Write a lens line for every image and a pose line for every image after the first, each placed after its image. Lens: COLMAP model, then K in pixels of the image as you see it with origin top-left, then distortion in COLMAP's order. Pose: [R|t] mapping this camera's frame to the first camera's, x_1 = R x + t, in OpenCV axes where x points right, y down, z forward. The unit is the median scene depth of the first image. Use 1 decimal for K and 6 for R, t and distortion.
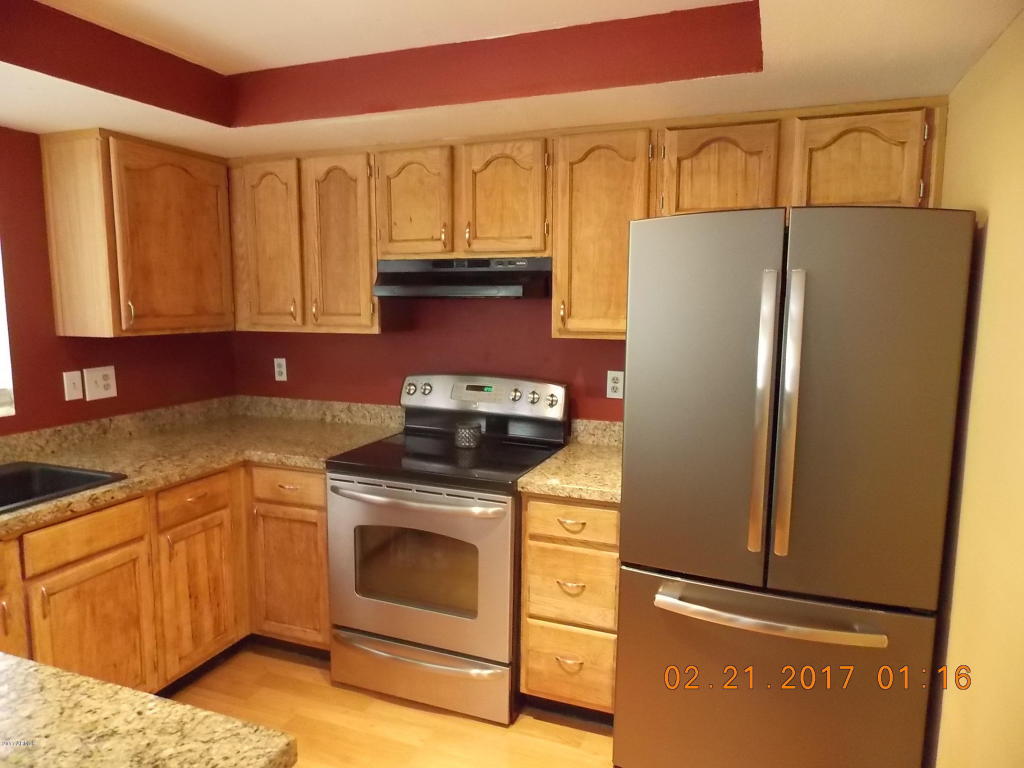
lens RADIAL K [[679.5, 0, 512.8], [0, 679.5, 376.4], [0, 0, 1]] dist [0.008748, -0.011915]
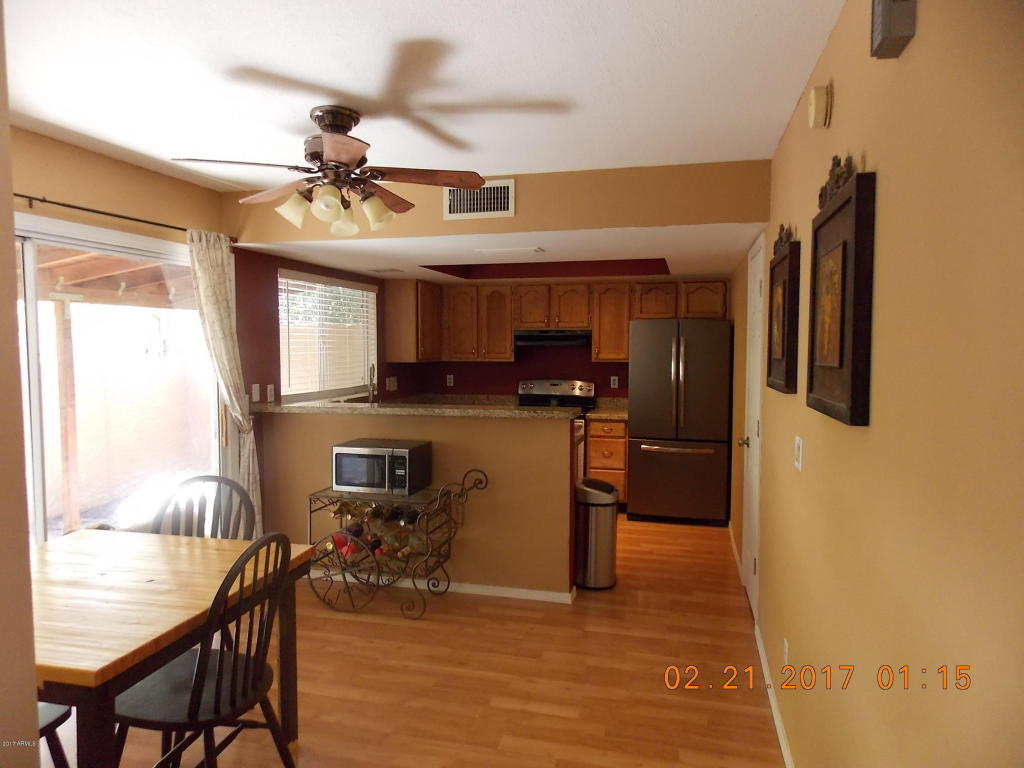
lens RADIAL K [[679.5, 0, 521.4], [0, 679.5, 383.5], [0, 0, 1]] dist [0.008748, -0.011915]
pose [[0.990474, -0.007918, 0.137470, -0.536461], [0.016754, 0.997858, -0.063235, 0.174398], [-0.136674, 0.064936, 0.988485, -1.411247]]
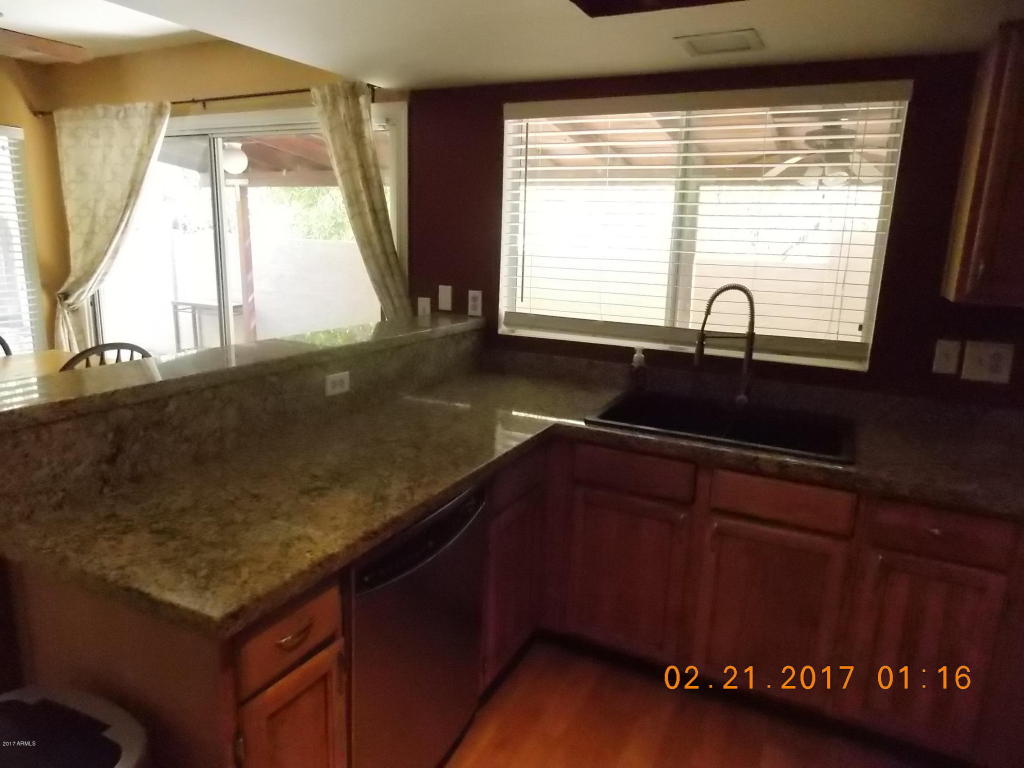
lens RADIAL K [[679.5, 0, 516.2], [0, 679.5, 378.7], [0, 0, 1]] dist [0.008748, -0.011915]
pose [[-0.084469, 0.204340, -0.975249, 0.235912], [-0.157767, 0.963658, 0.215576, -0.060902], [0.983857, 0.172071, -0.049161, 0.546430]]
